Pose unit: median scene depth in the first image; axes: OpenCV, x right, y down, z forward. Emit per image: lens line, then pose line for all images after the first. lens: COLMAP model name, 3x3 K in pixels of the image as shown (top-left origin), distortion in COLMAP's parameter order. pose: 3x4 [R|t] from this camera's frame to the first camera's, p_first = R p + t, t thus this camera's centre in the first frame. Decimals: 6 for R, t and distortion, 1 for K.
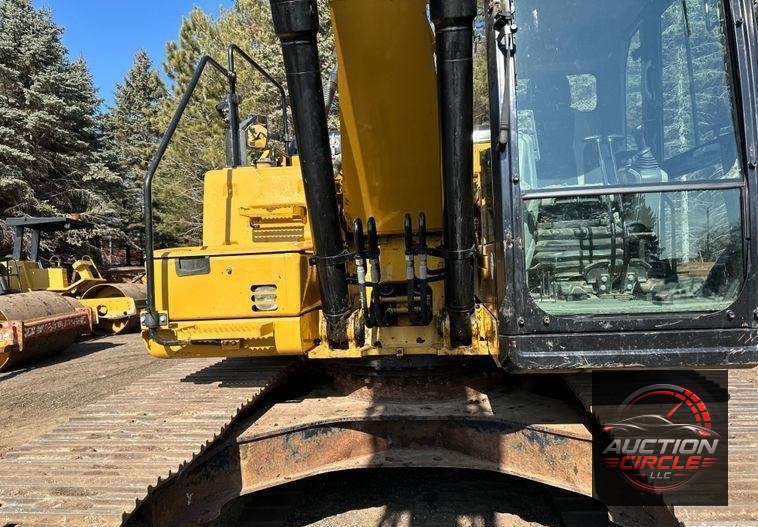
lens RADIAL K [[521.0, 0, 382.6], [0, 521.0, 286.0], [0, 0, 1]] dist [-0.001717, -0.001136]
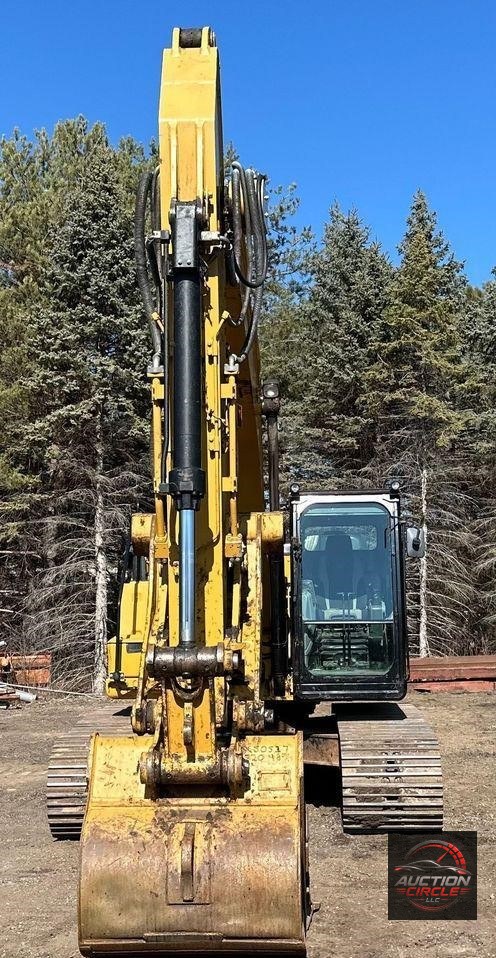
lens RADIAL K [[1203.6, 0, 248.0], [0, 1203.6, 479.0], [0, 0, 1]] dist [0.019482, 0.019138]
pose [[0.997849, 0.036523, 0.054445, -0.234987], [-0.026564, 0.984469, -0.173538, 0.109984], [-0.059937, 0.171718, 0.983321, -3.553104]]
